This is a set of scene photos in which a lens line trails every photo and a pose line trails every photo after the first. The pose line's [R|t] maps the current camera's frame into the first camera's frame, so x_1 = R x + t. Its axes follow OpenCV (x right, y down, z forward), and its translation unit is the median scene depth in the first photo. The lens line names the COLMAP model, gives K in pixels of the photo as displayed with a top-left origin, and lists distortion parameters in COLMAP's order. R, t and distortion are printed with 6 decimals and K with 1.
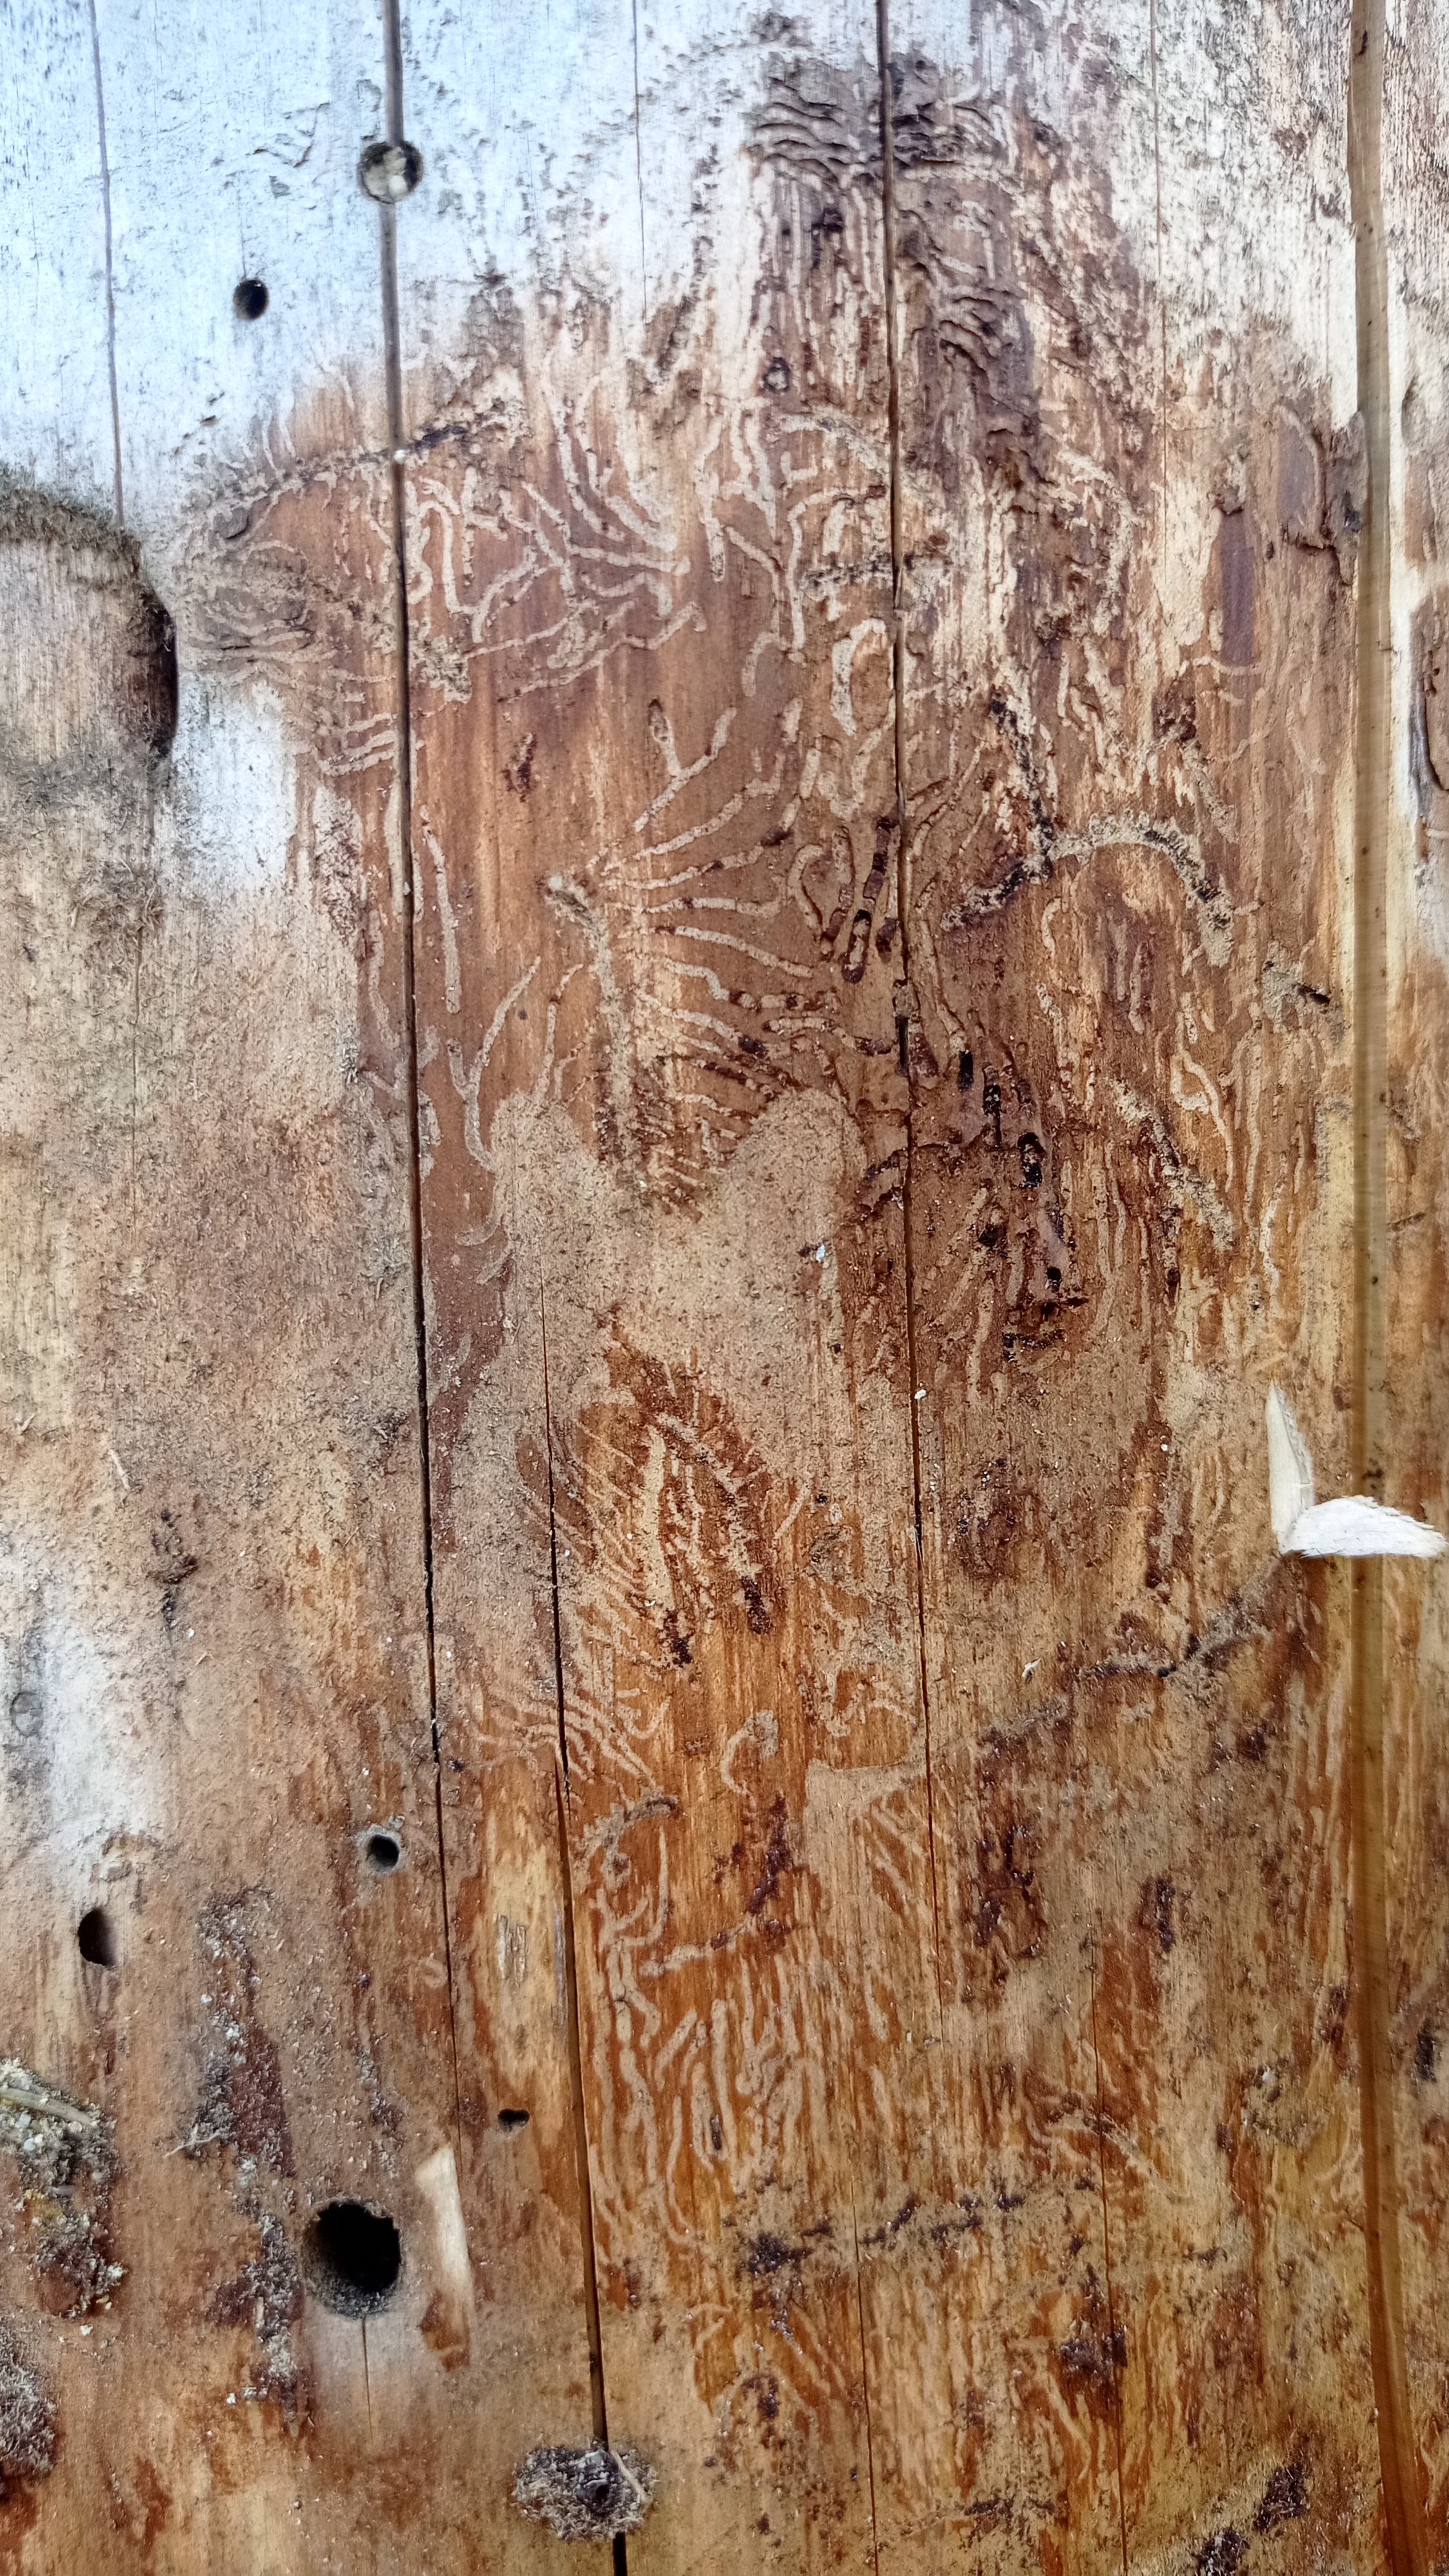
lens RADIAL K [[2062.3, 0, 724.5], [0, 2062.3, 1288.0], [0, 0, 1]] dist [0.034523, -0.192223]
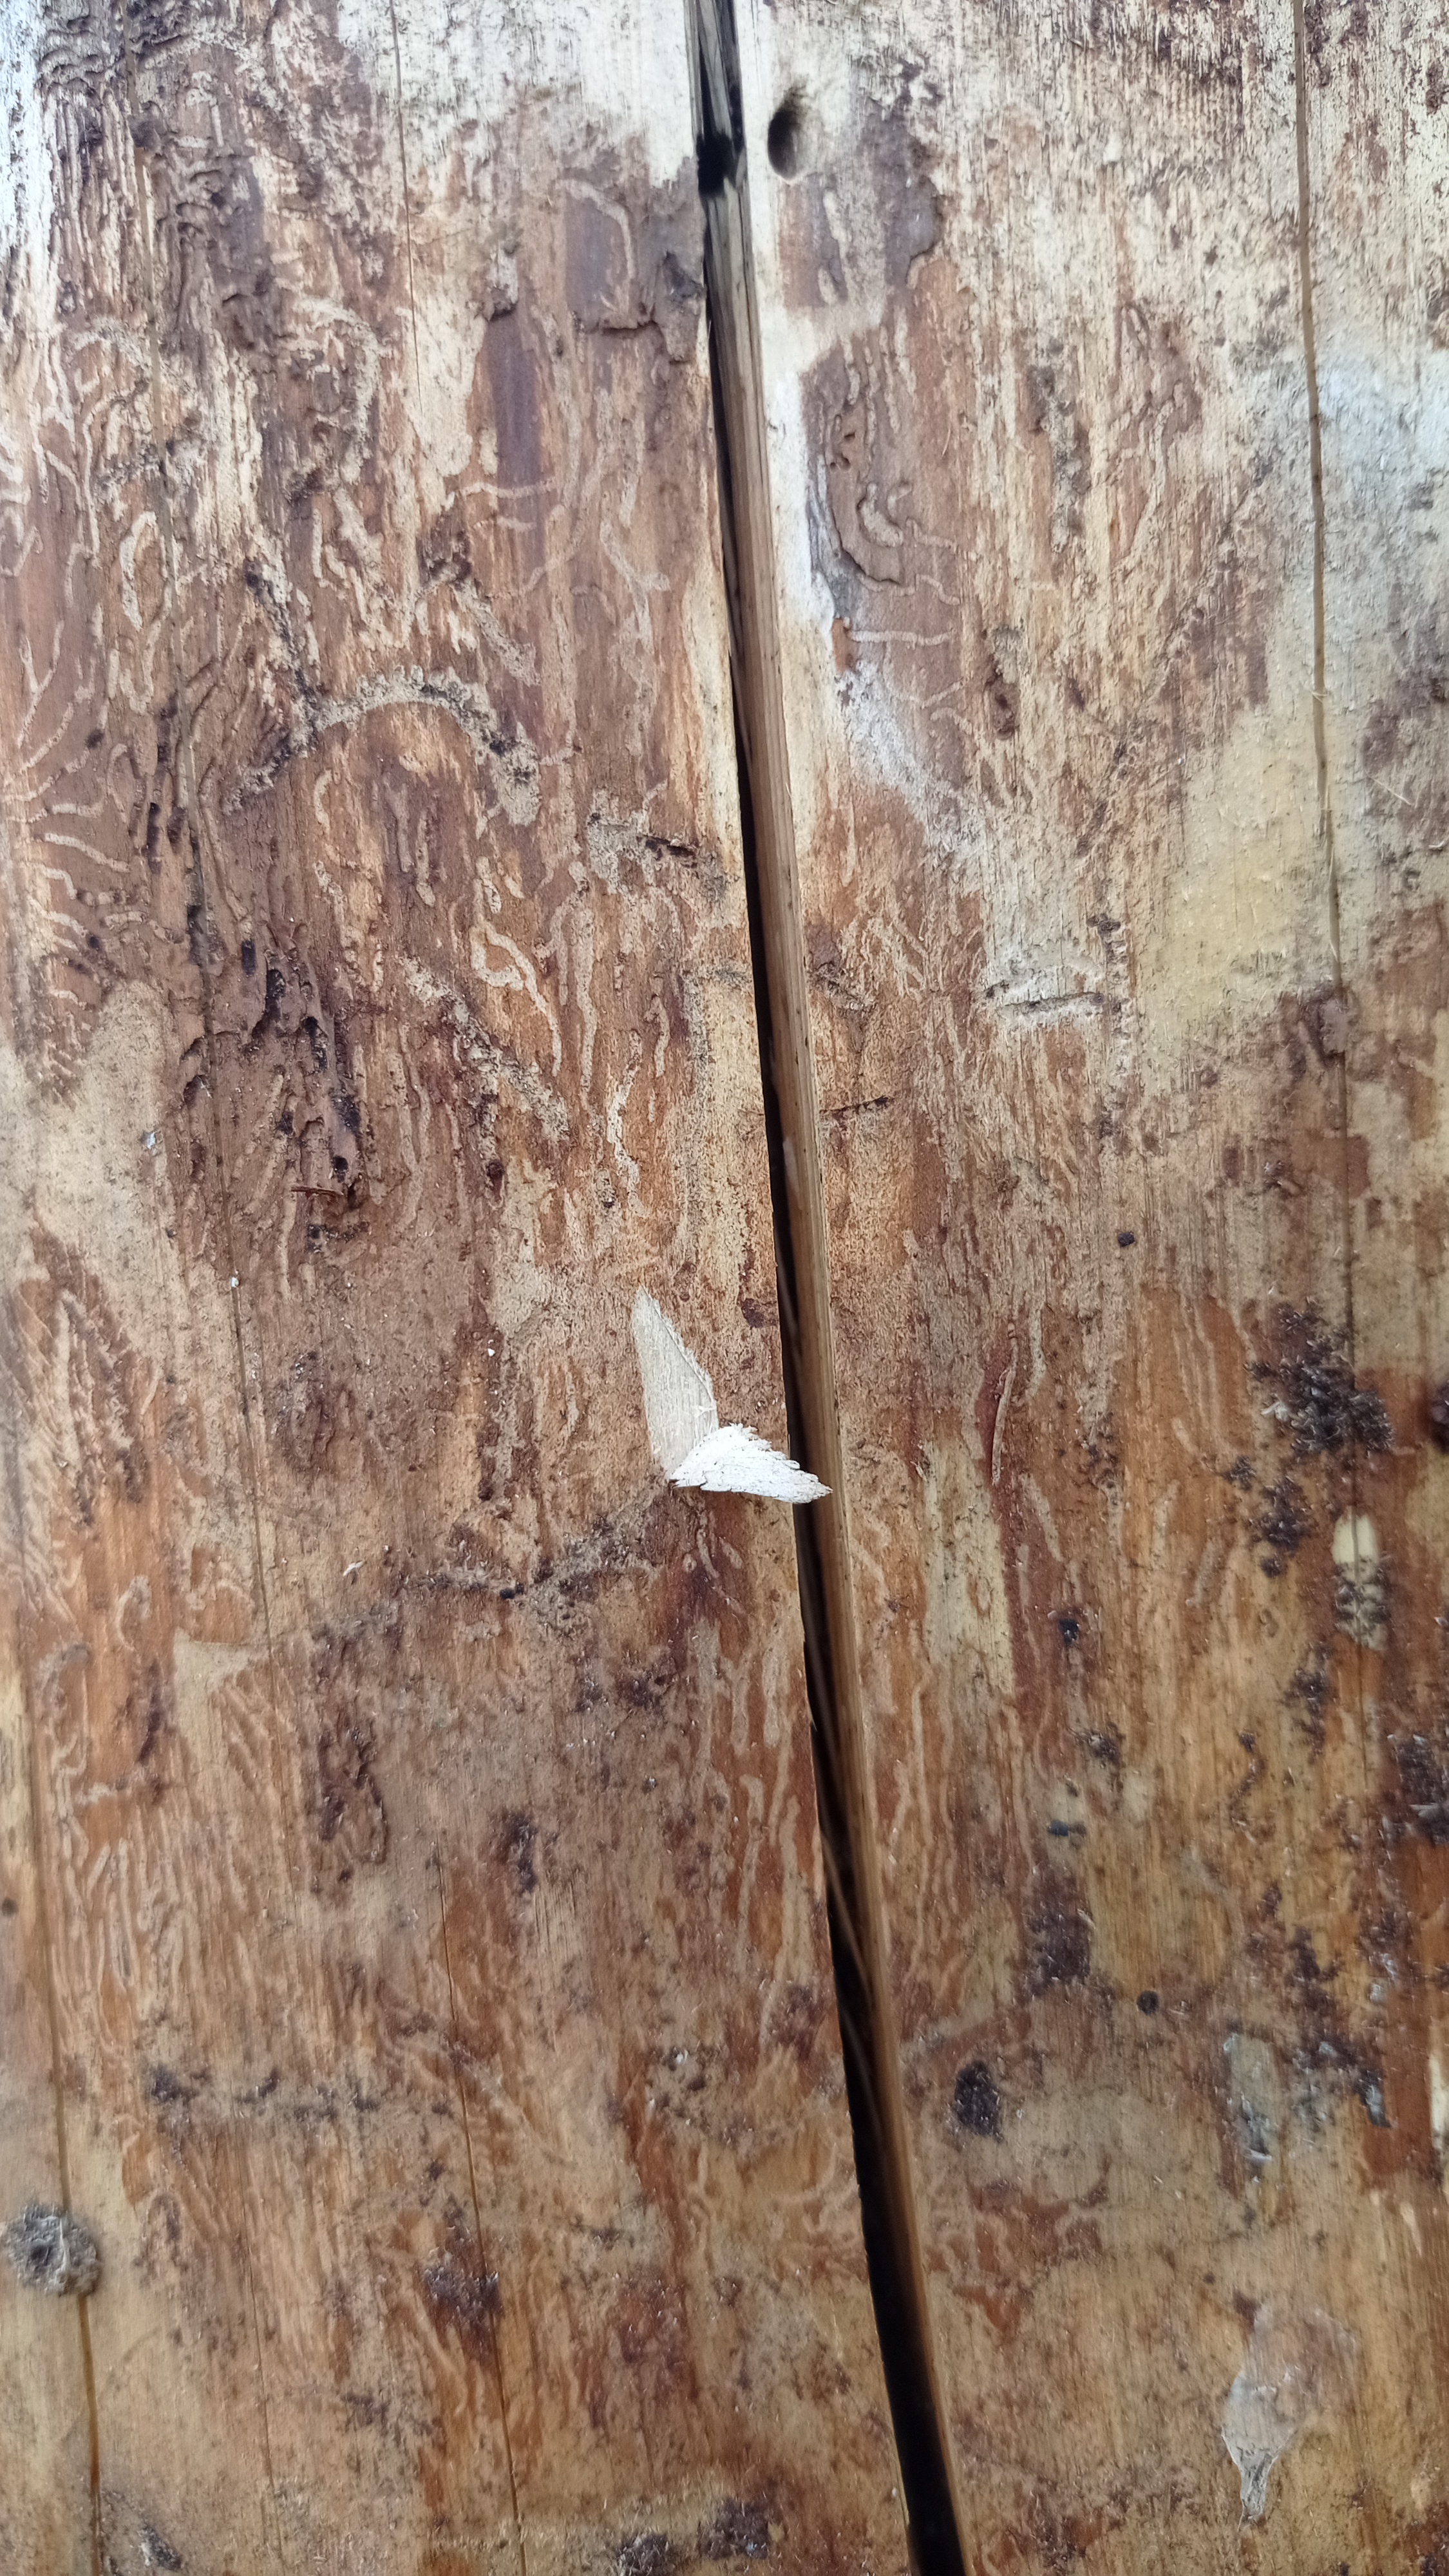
lens RADIAL K [[2082.8, 0, 724.5], [0, 2082.8, 1288.0], [0, 0, 1]] dist [0.036105, -0.217428]
pose [[0.821872, 0.043387, -0.568017, 0.853150], [-0.017487, 0.998547, 0.050970, -0.001437], [0.569404, -0.031958, 0.821437, 0.297551]]
